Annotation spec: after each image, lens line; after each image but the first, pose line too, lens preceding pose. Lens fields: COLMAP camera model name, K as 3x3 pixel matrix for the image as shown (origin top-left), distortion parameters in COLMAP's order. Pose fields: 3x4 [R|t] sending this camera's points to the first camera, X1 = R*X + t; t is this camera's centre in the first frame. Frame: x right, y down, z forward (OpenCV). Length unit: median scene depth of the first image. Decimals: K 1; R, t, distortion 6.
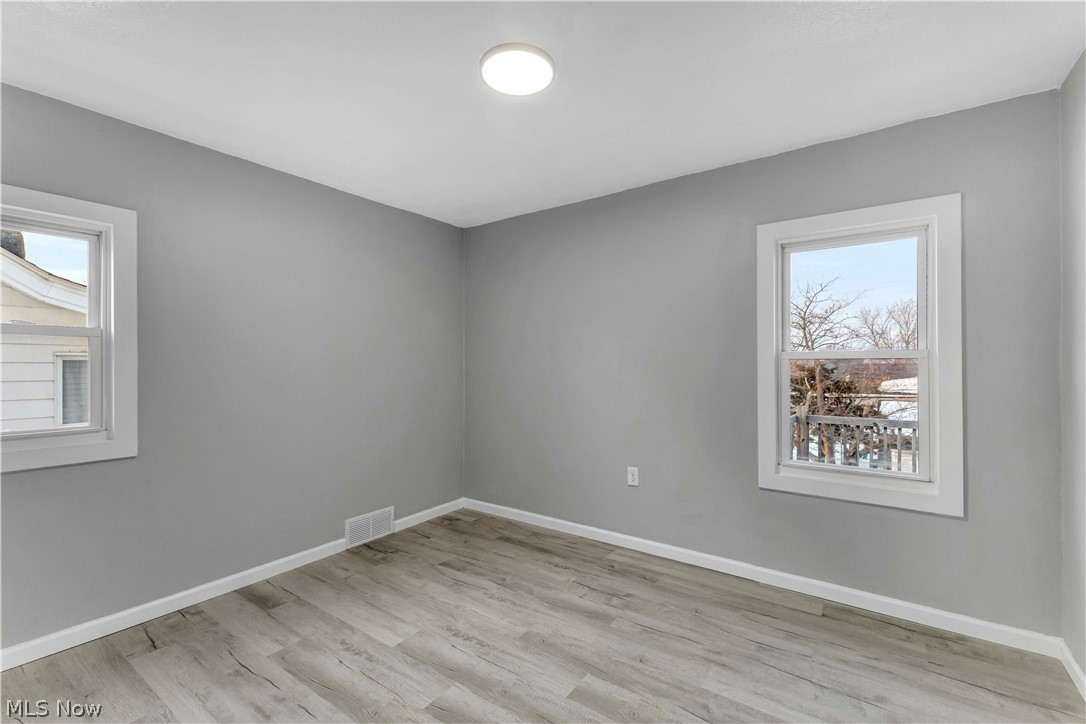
lens RADIAL K [[474.3, 0, 544.6], [0, 474.3, 364.5], [0, 0, 1]] dist [0.004134, 0.000343]
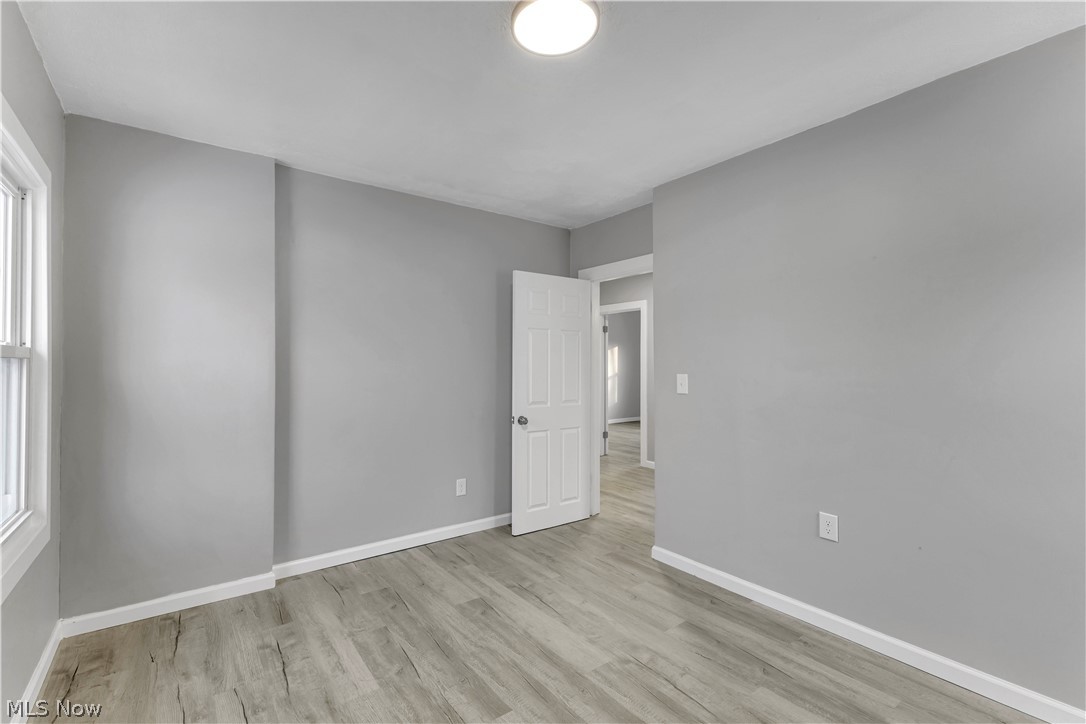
lens RADIAL K [[474.3, 0, 542.8], [0, 474.3, 358.6], [0, 0, 1]] dist [0.004134, 0.000343]
pose [[-0.962356, -0.001864, 0.271786, -0.266603], [-0.004565, 0.999946, -0.009305, -0.004964], [-0.271754, -0.010196, -0.962313, 1.856663]]
